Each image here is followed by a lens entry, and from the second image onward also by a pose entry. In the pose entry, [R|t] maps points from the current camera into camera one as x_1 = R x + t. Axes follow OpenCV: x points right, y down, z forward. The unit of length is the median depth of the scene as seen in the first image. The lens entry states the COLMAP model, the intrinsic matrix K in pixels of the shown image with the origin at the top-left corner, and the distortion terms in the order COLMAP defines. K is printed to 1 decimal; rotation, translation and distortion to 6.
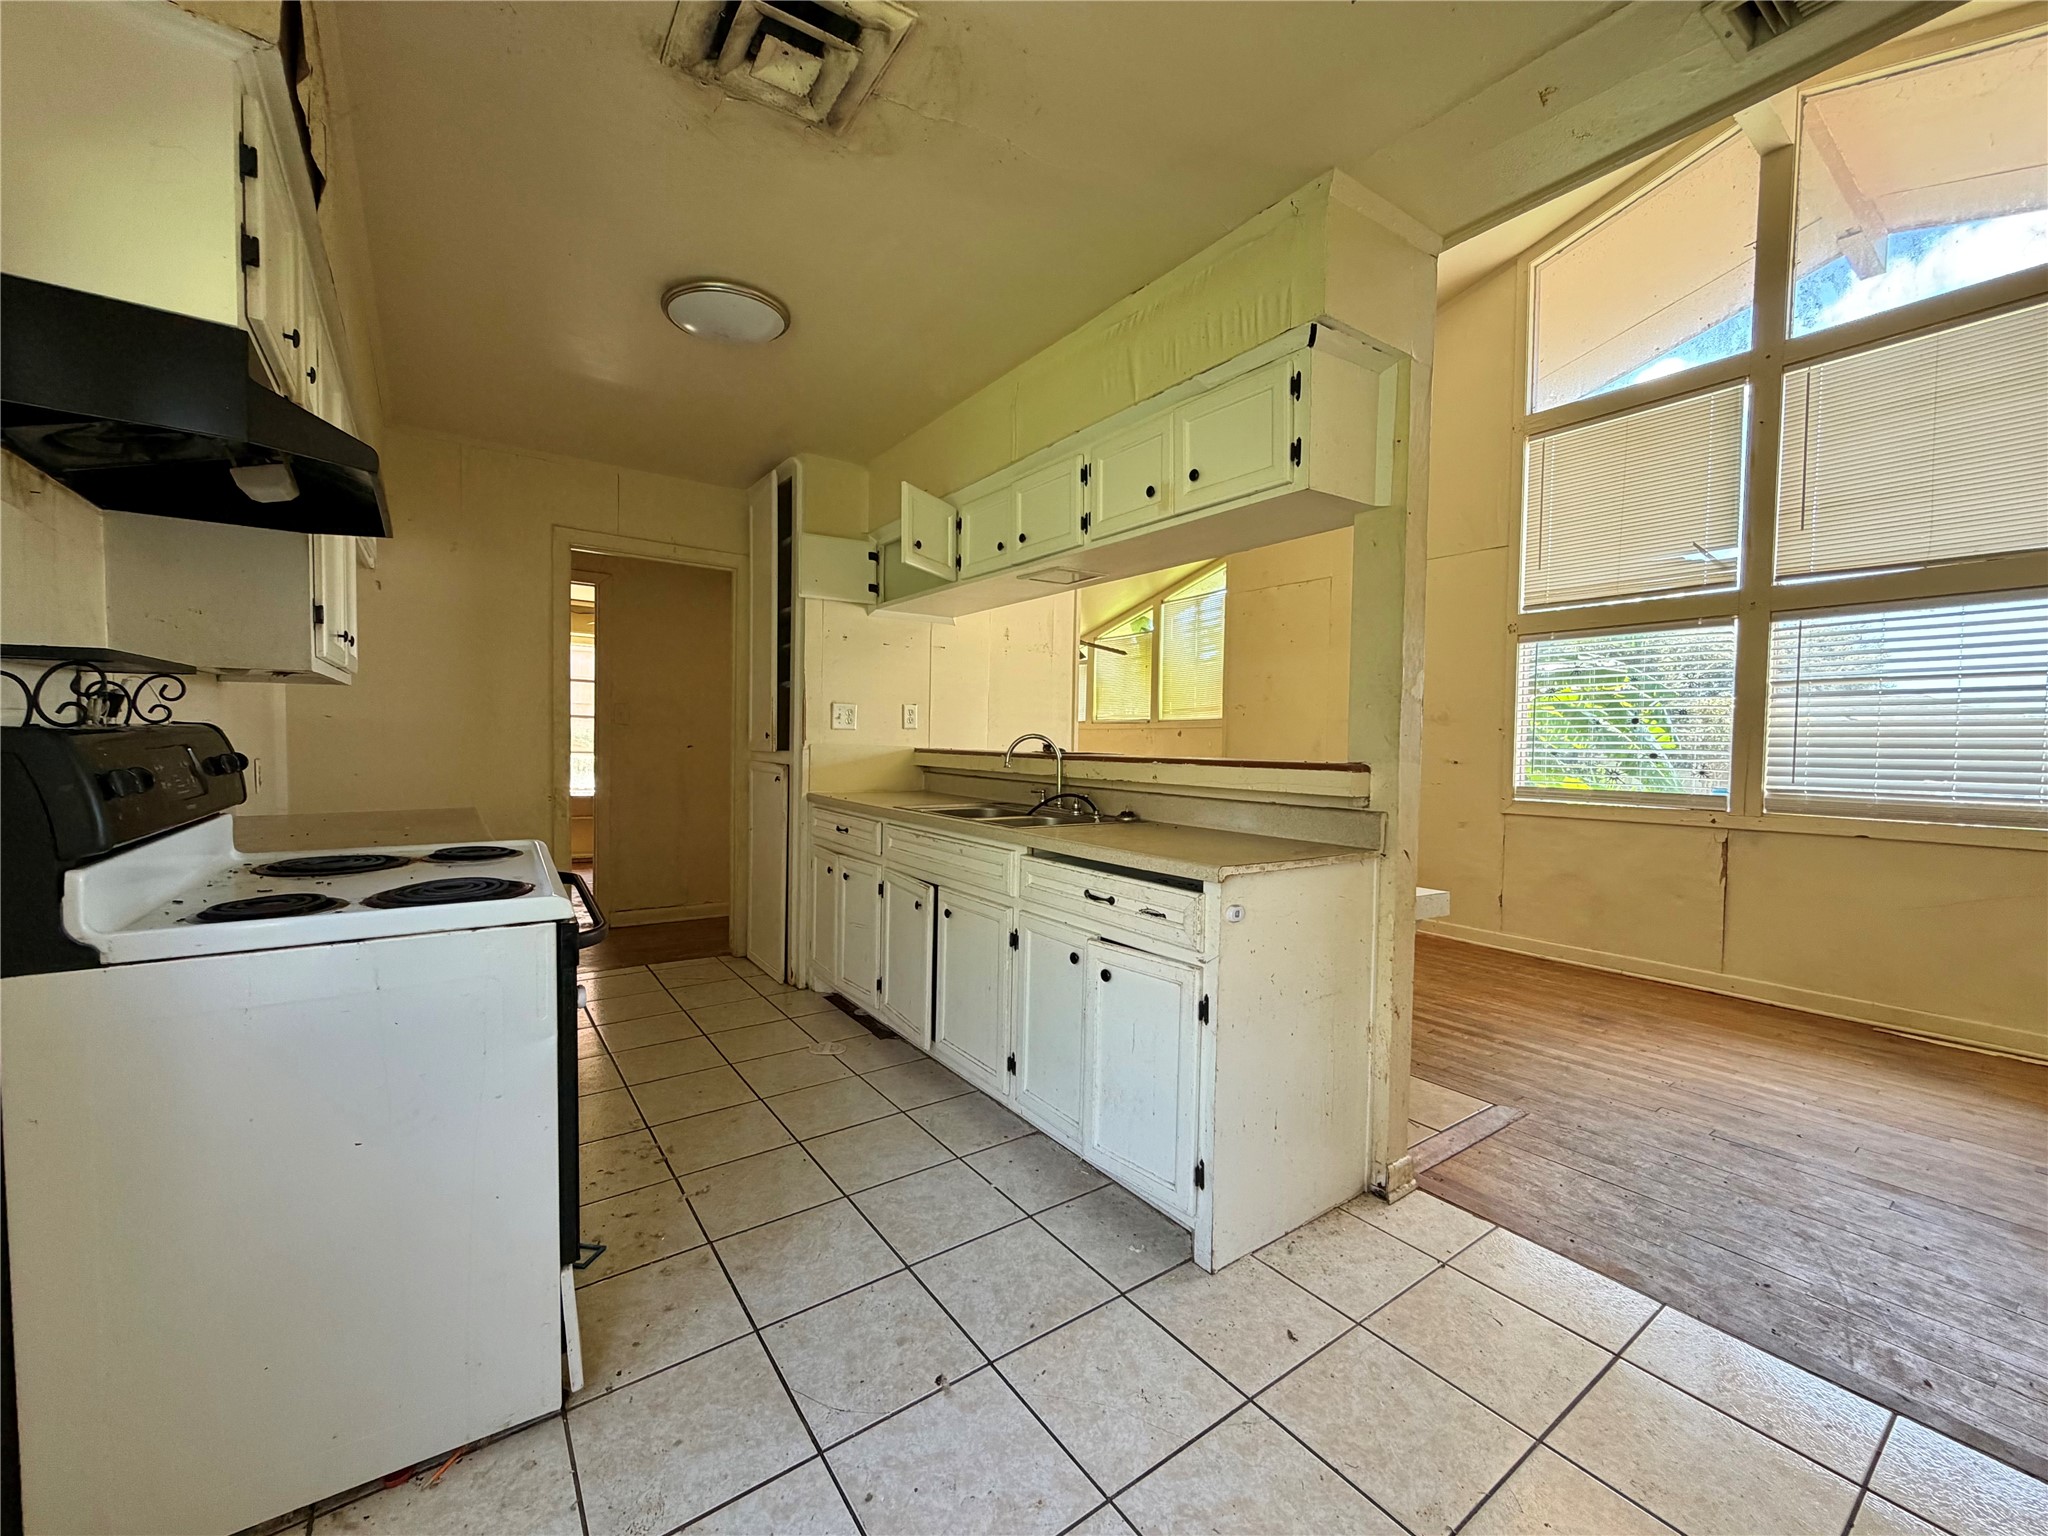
lens RADIAL K [[818.4, 0, 1018.1], [0, 818.4, 769.8], [0, 0, 1]] dist [-0.006652, 0.000267]
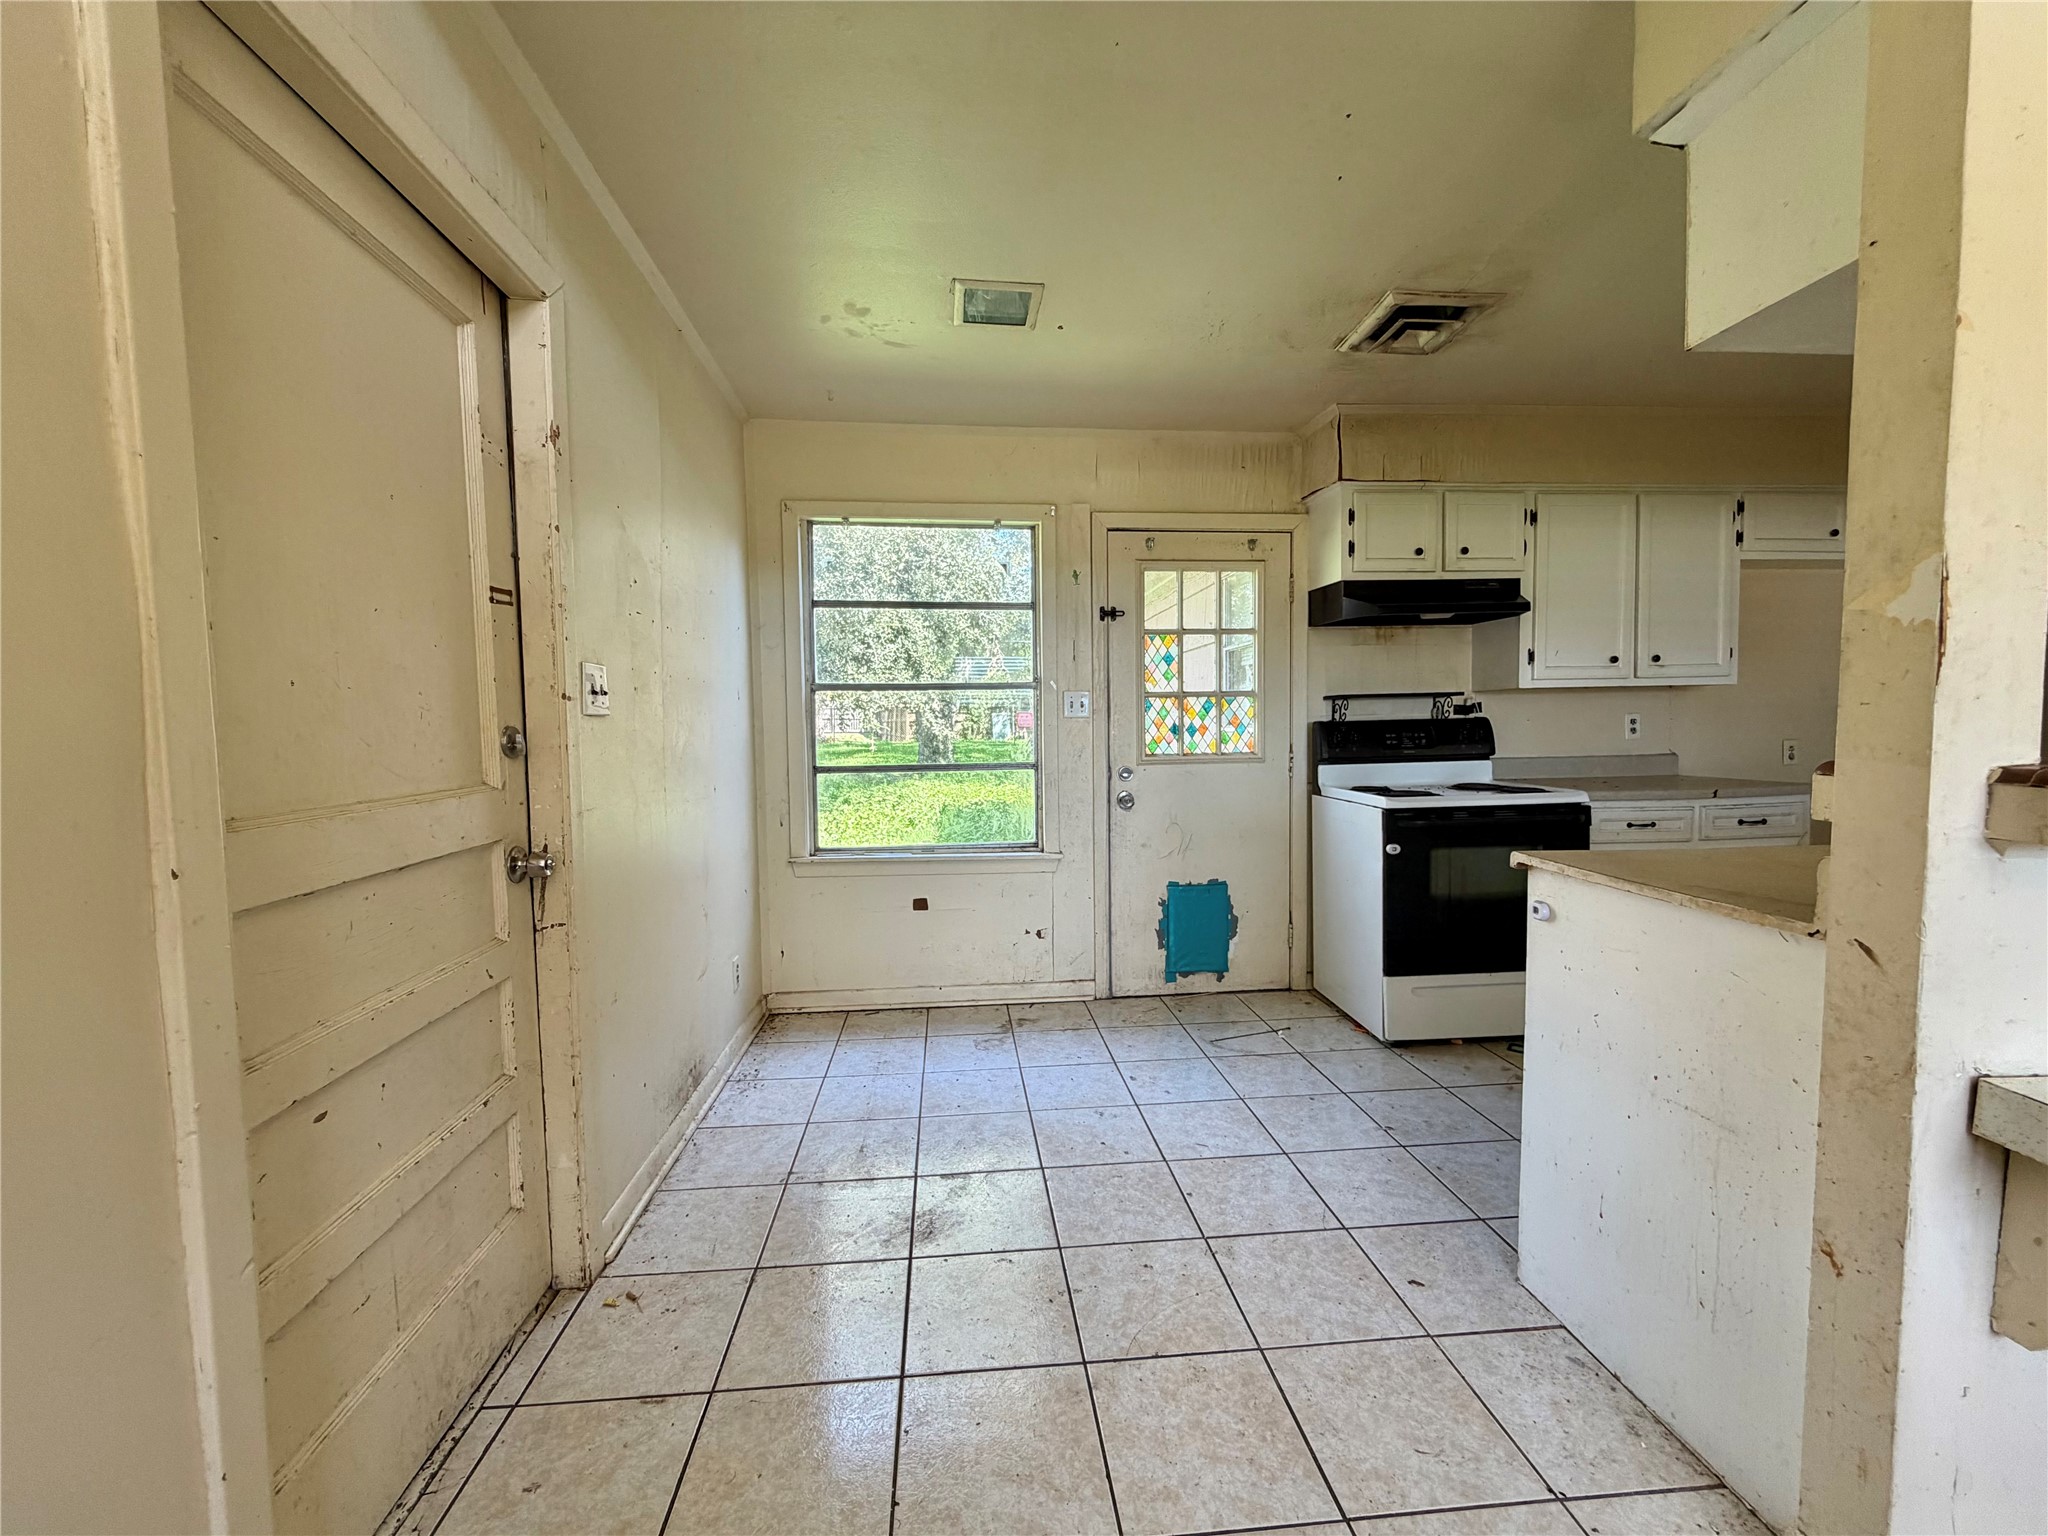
lens RADIAL K [[818.4, 0, 1027.2], [0, 818.4, 770.0], [0, 0, 1]] dist [-0.006652, 0.000267]
pose [[-0.497261, 0.044095, -0.866480, 0.763631], [-0.029860, 0.997246, 0.067886, -0.014099], [0.867087, 0.059630, -0.494575, 0.542122]]
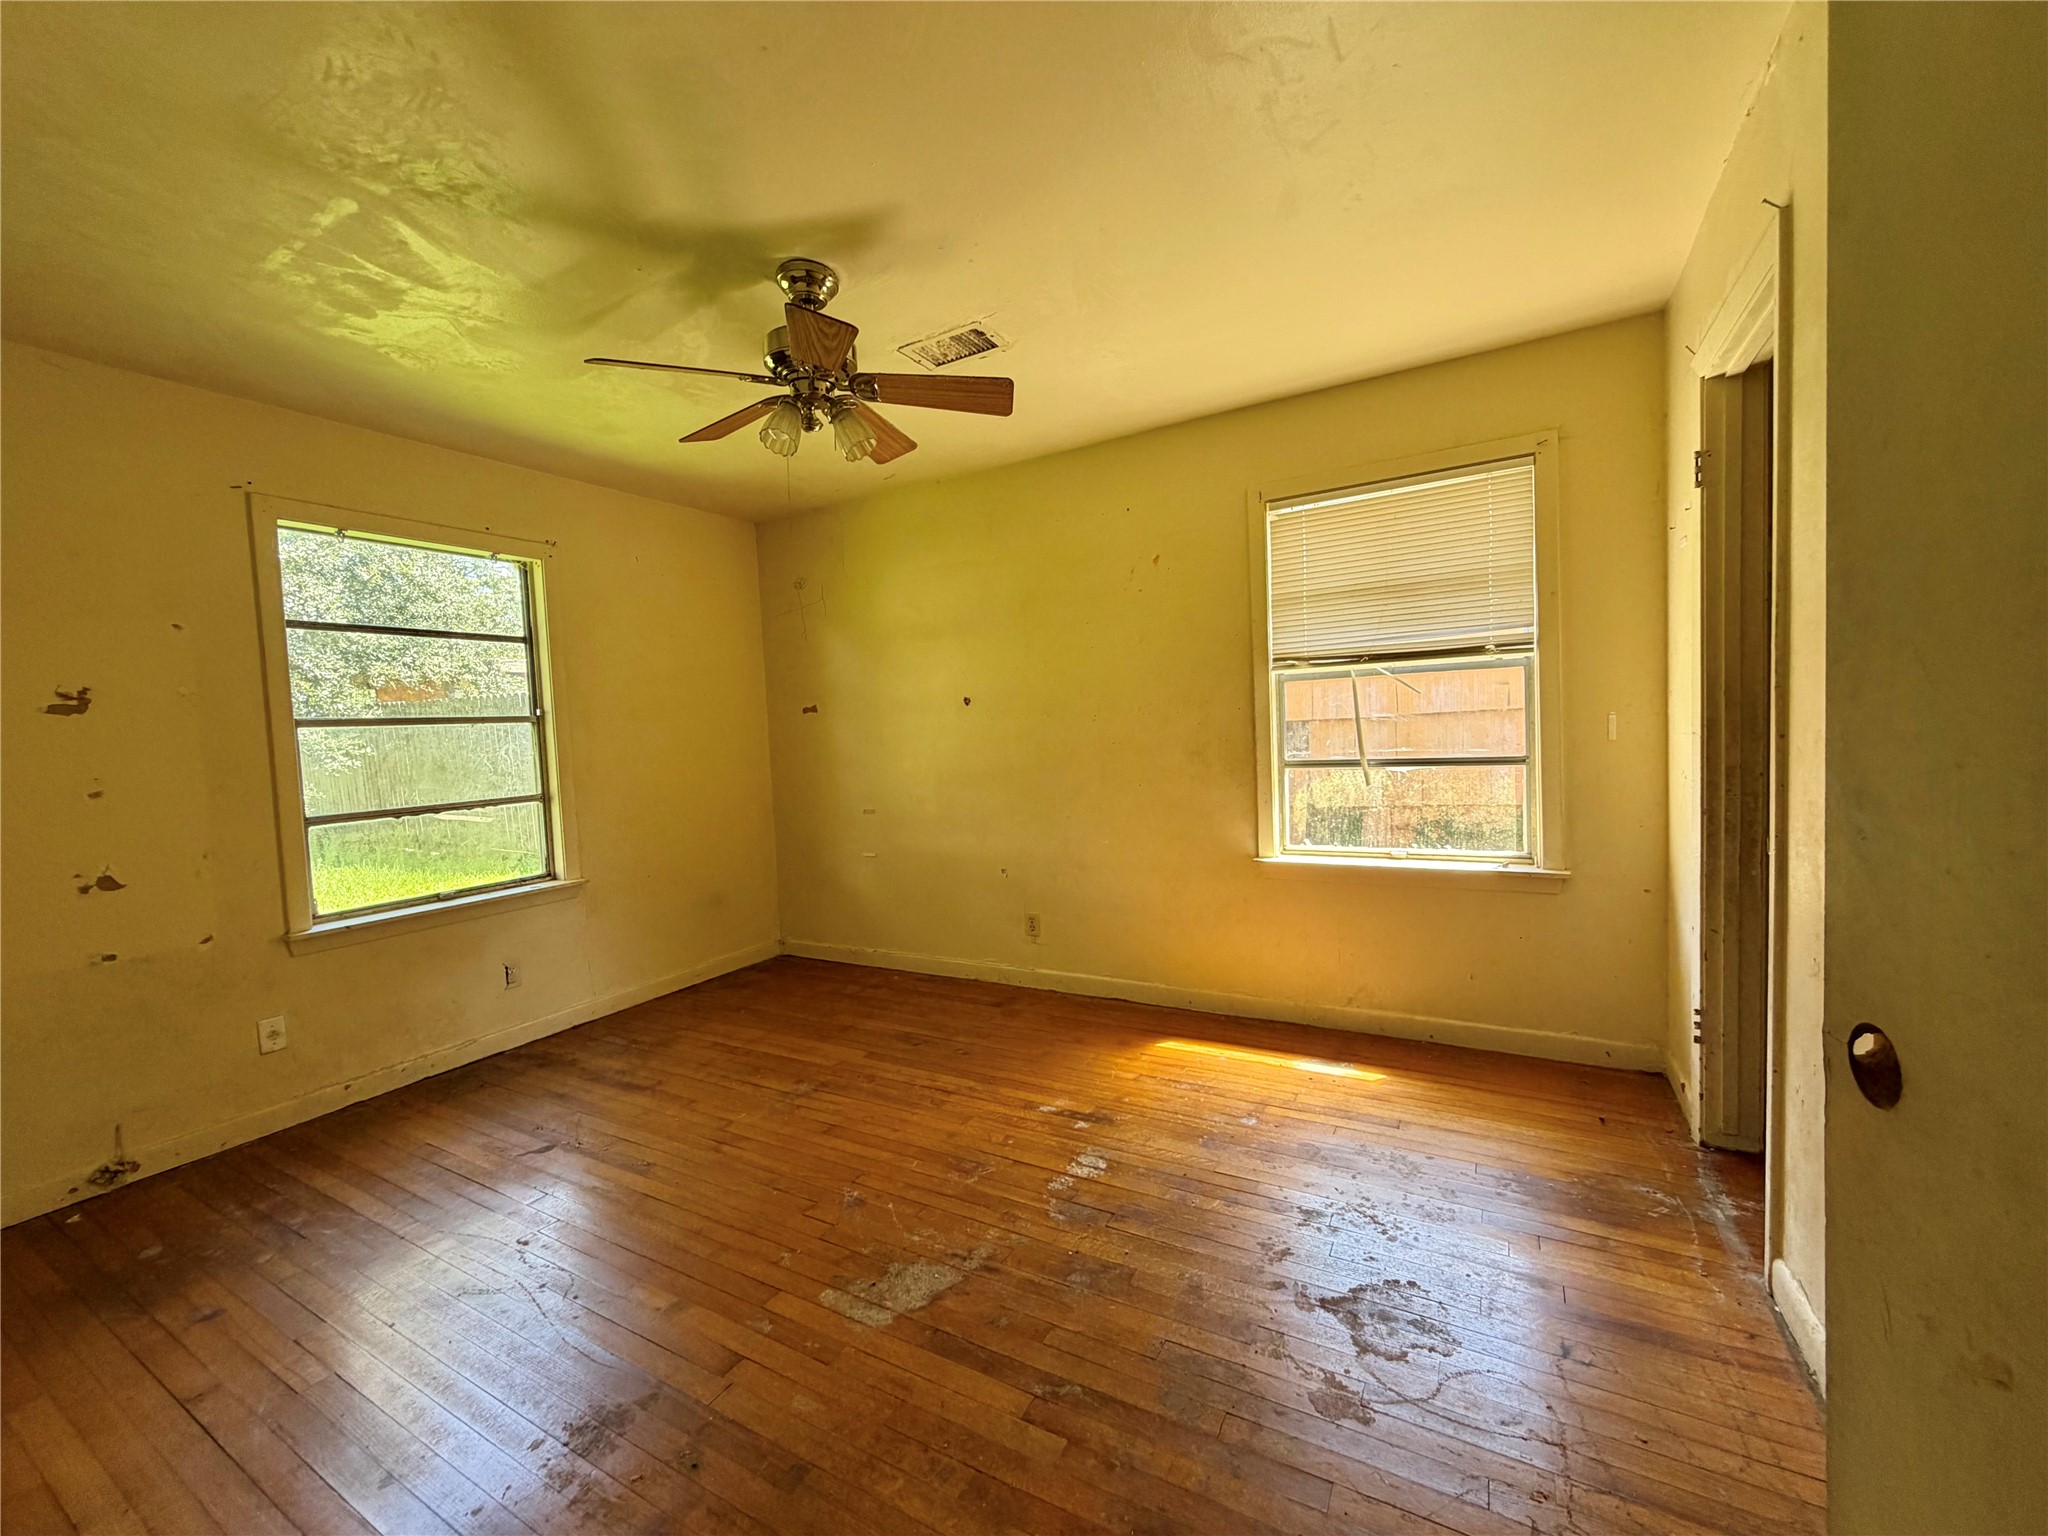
lens RADIAL K [[818.4, 0, 1031.3], [0, 818.4, 748.5], [0, 0, 1]] dist [-0.006652, 0.000267]
pose [[0.424970, 0.007212, -0.905179, 1.117250], [0.030314, 0.999294, 0.022194, -0.010916], [0.904700, -0.036872, 0.424451, 0.122642]]
